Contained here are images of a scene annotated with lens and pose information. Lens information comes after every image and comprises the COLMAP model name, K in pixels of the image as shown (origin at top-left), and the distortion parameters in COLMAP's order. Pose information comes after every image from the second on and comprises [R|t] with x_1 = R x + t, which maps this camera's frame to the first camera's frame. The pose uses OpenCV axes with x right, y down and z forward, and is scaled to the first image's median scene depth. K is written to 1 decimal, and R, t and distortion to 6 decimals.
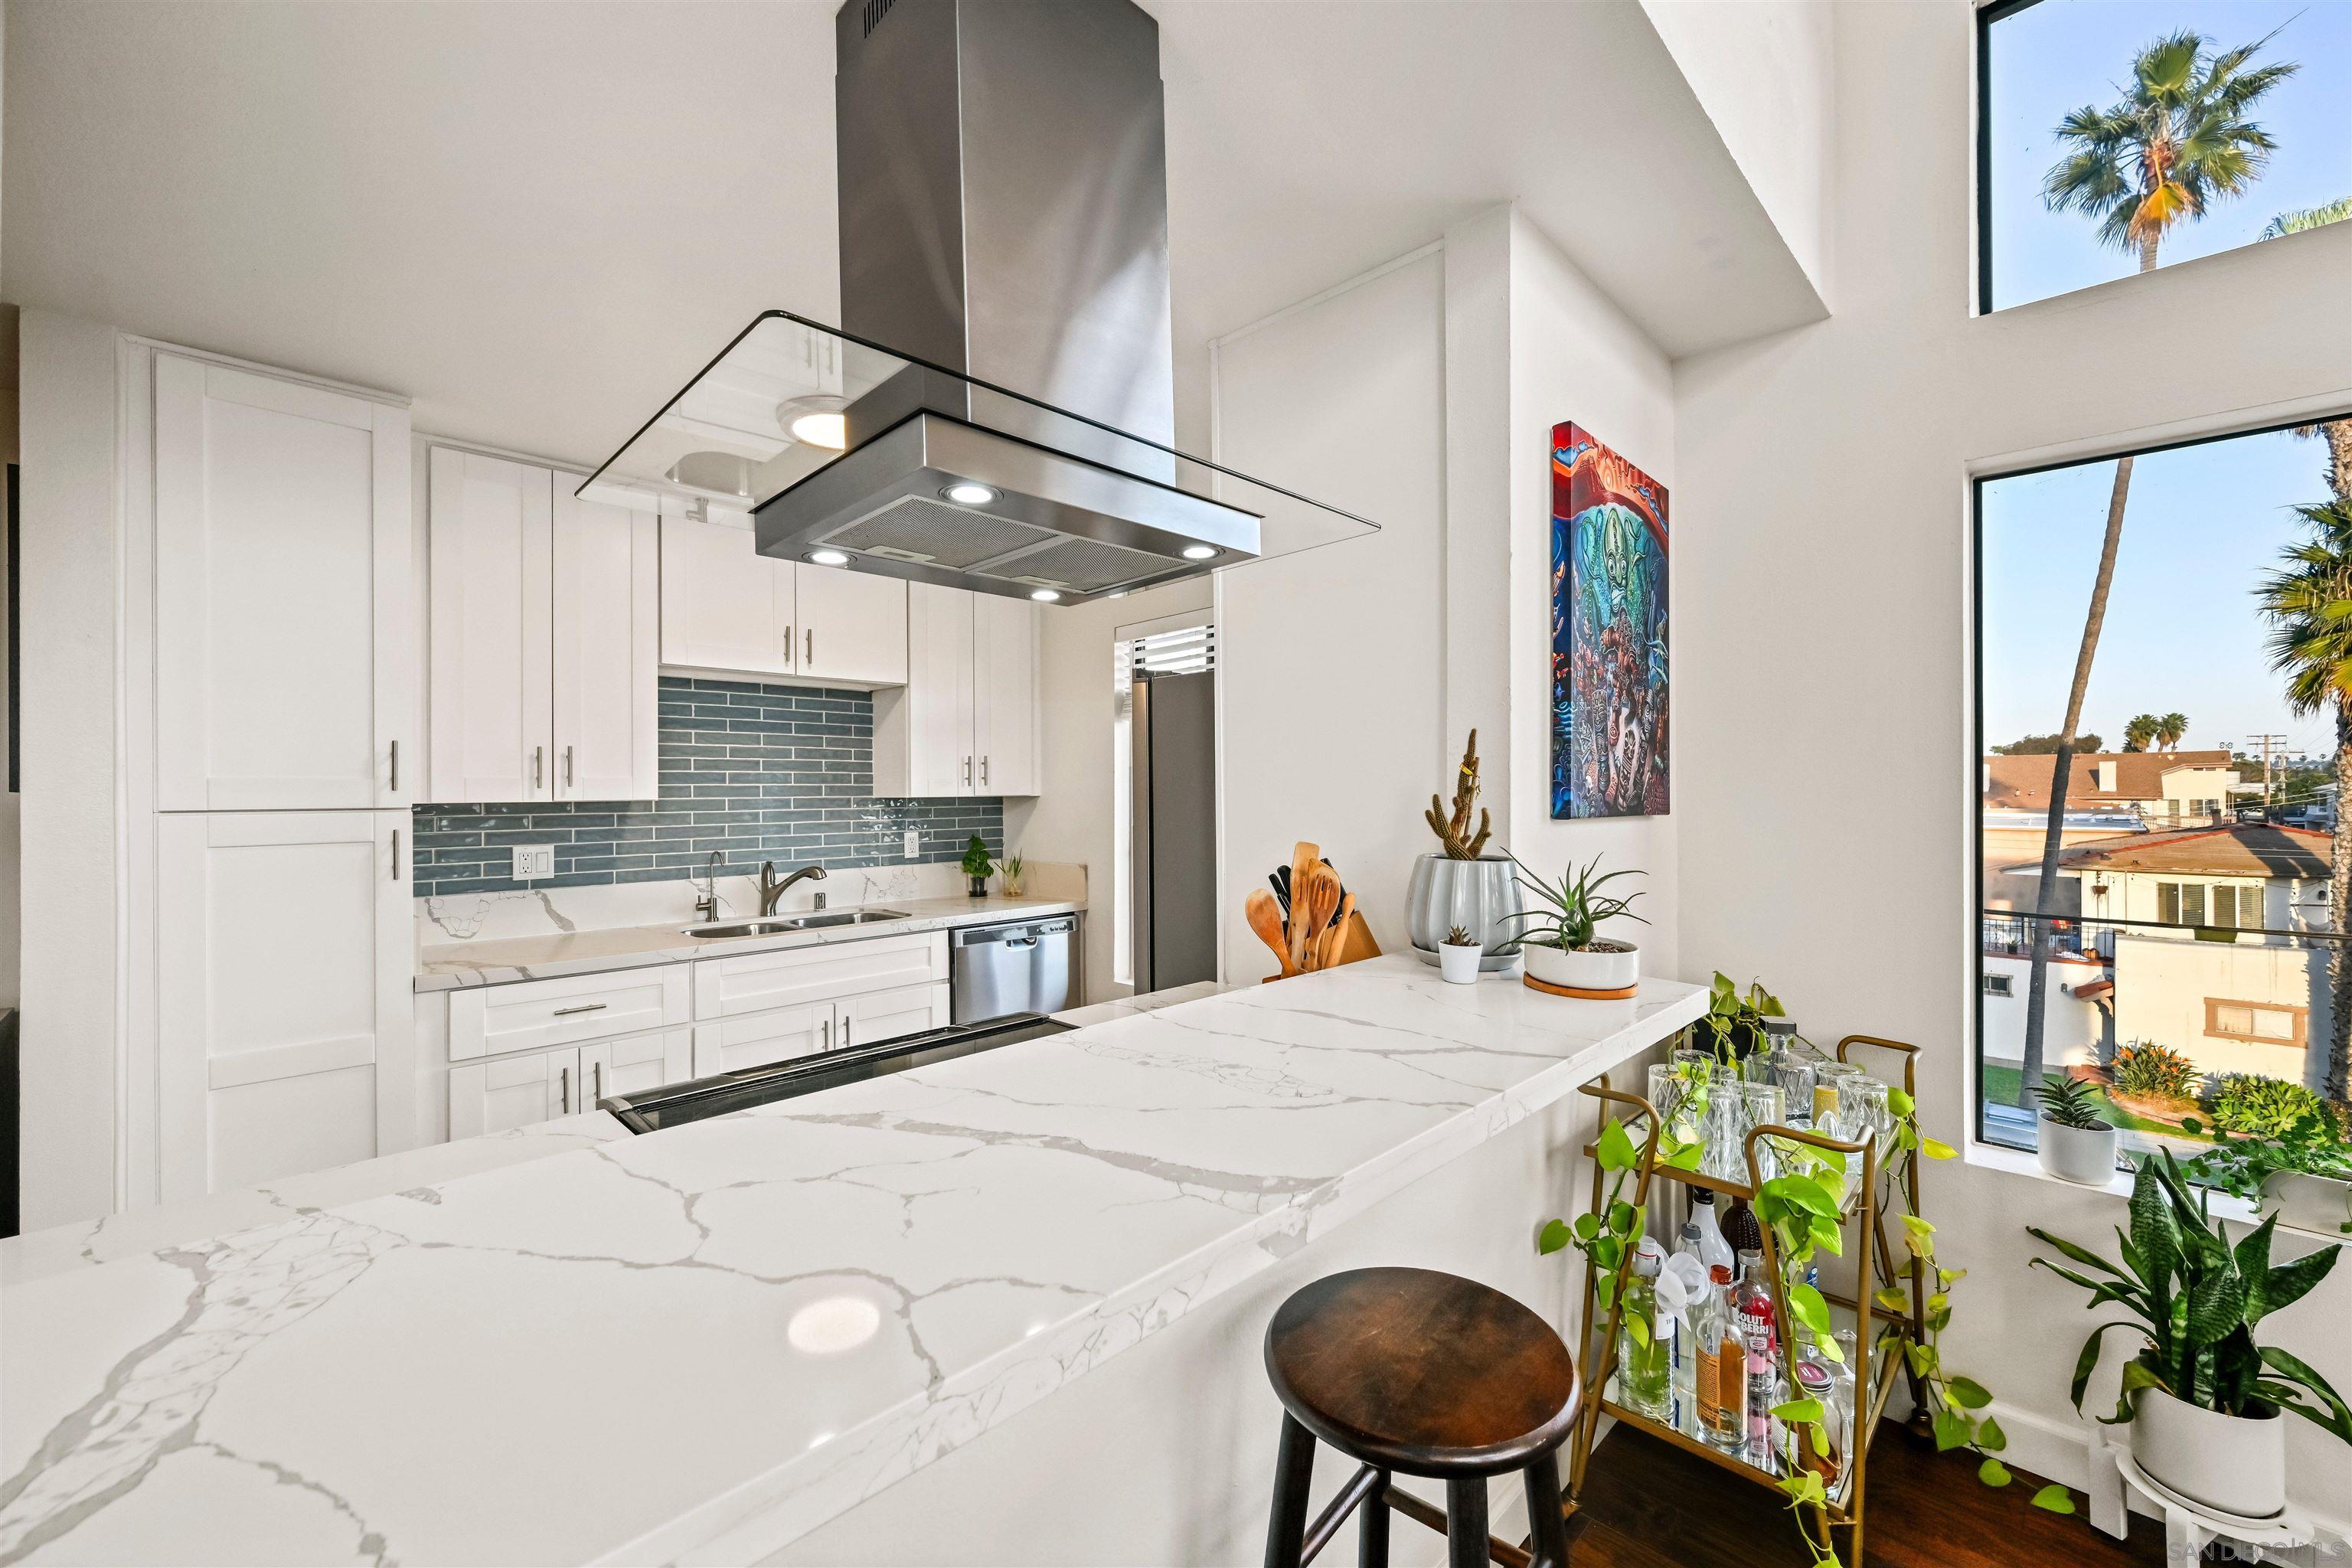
lens RADIAL K [[930.9, 0, 1181.2], [0, 930.9, 787.8], [0, 0, 1]] dist [-0.002297, 0.000423]
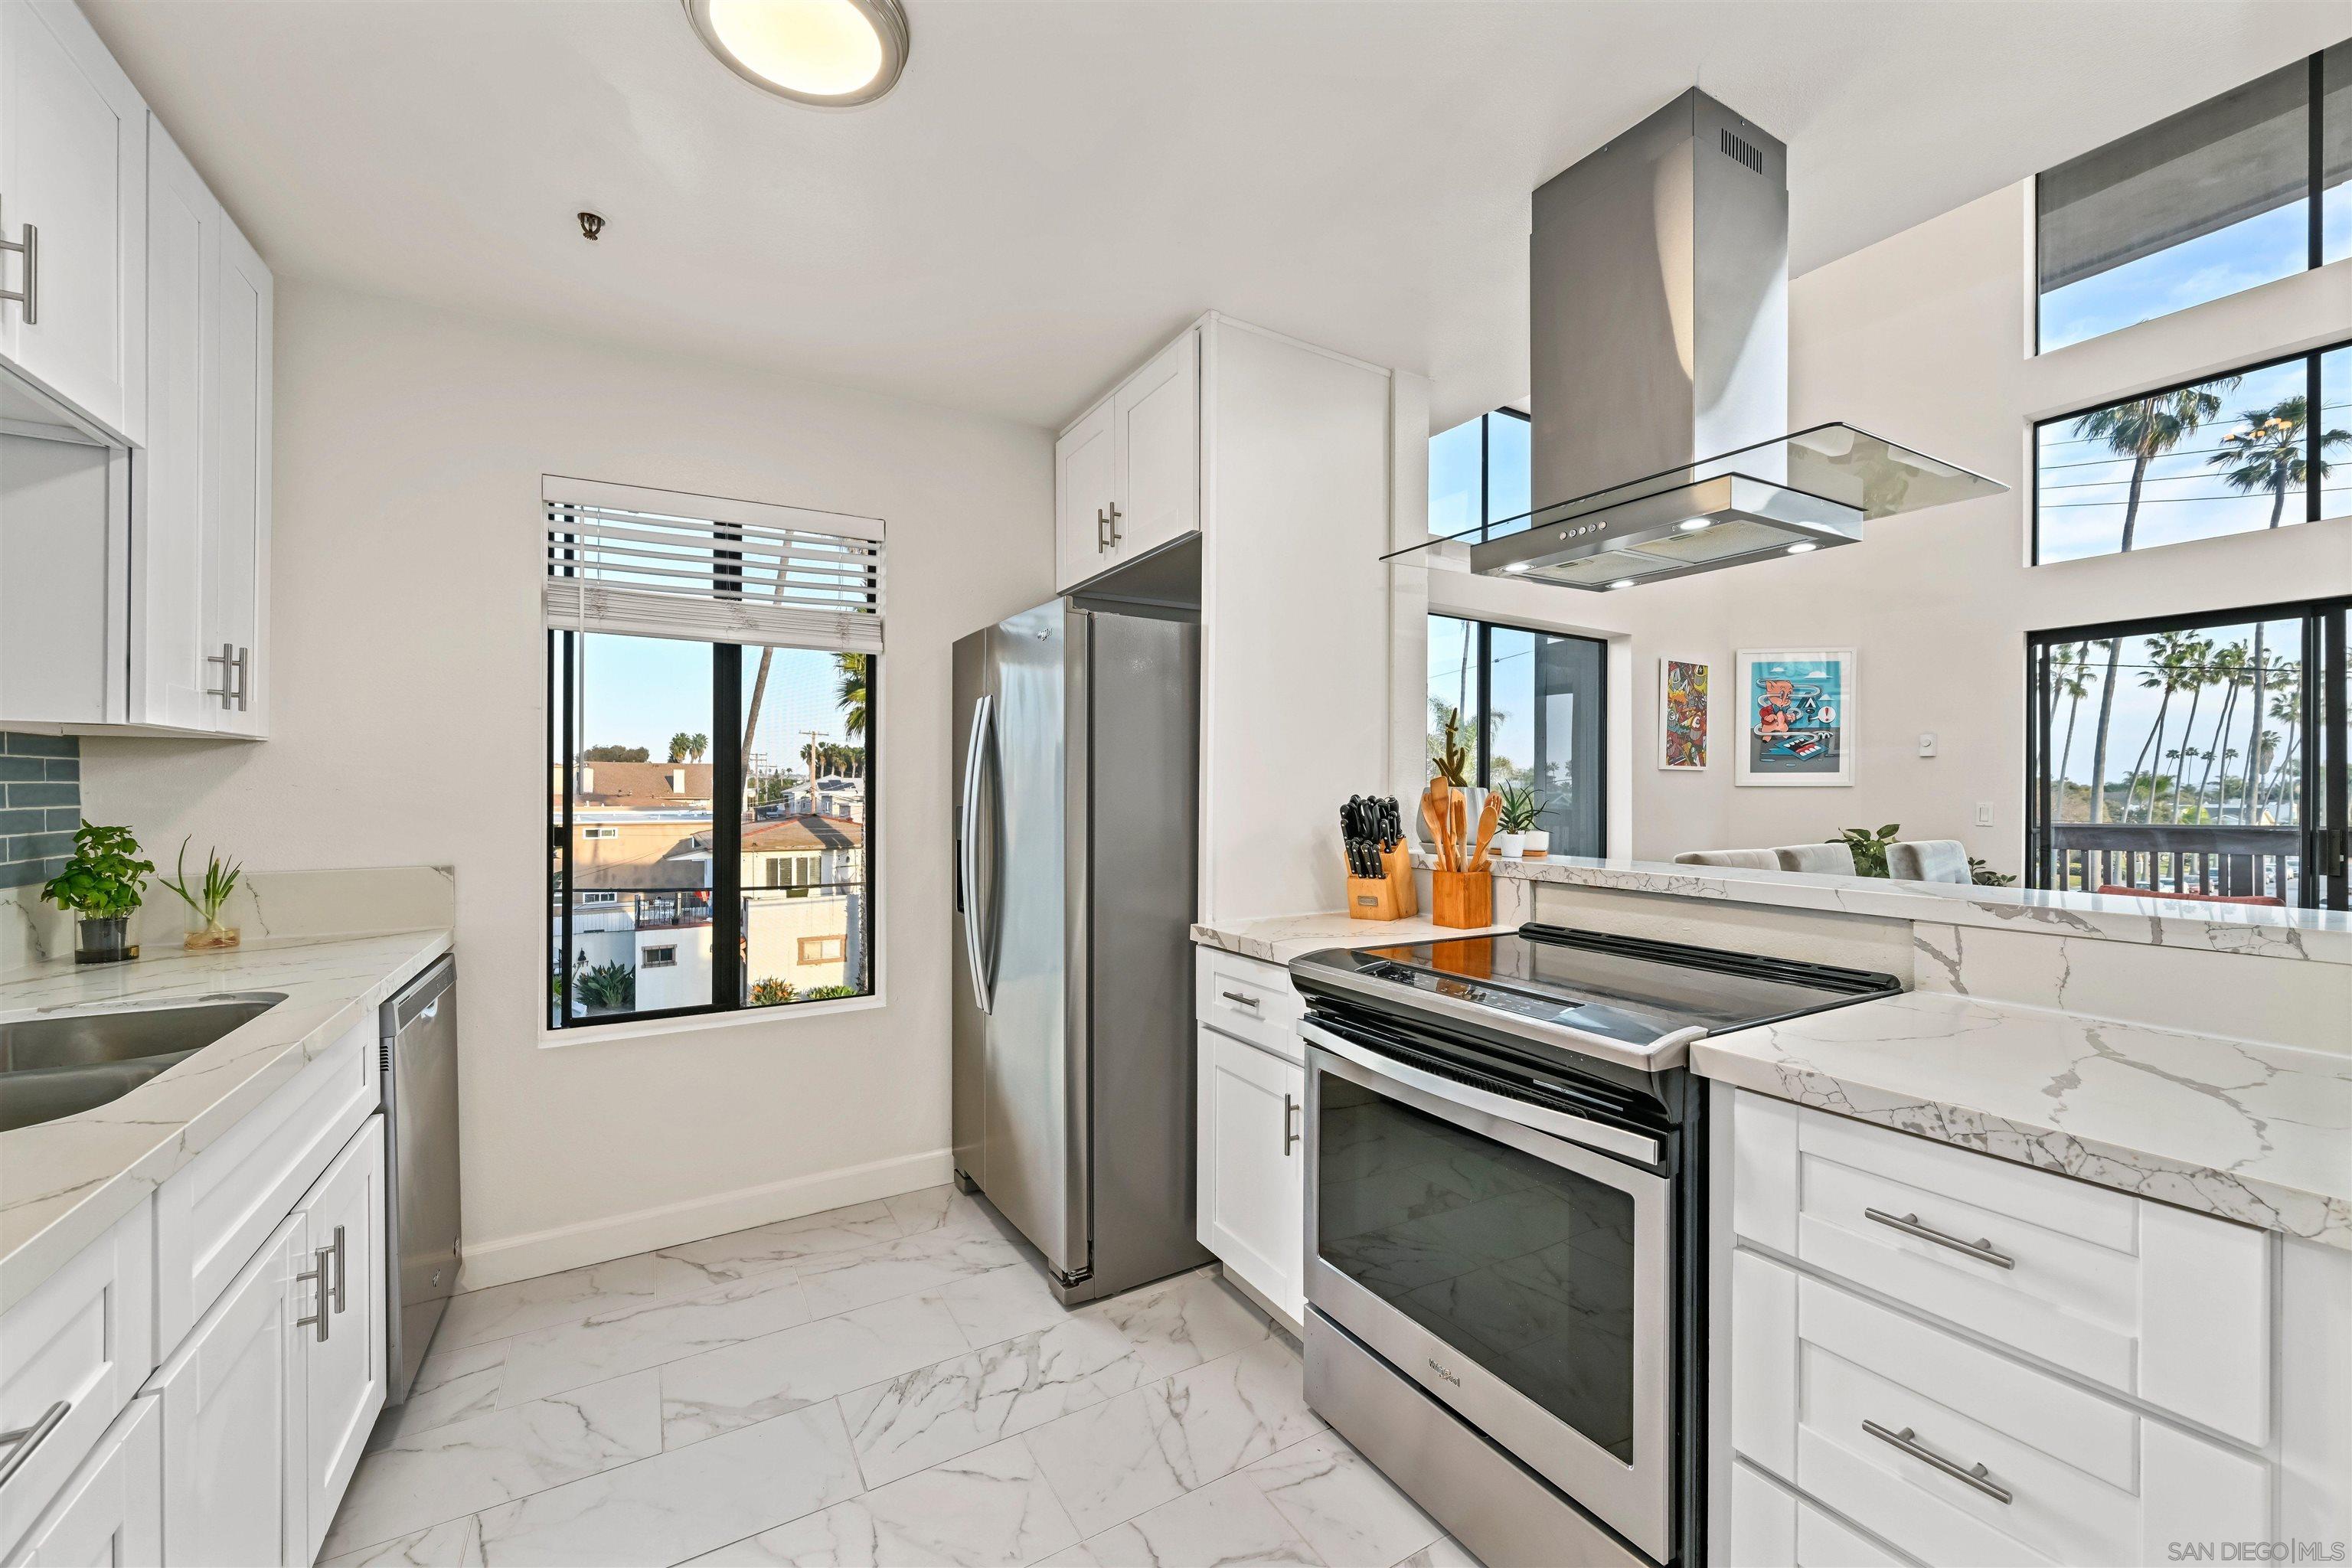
lens RADIAL K [[930.9, 0, 1184.5], [0, 930.9, 792.3], [0, 0, 1]] dist [-0.002297, 0.000423]
pose [[0.253583, 0.005640, 0.967297, -0.587087], [-0.008197, 0.999960, -0.003681, 0.039443], [-0.967279, -0.006995, 0.253619, 0.455169]]
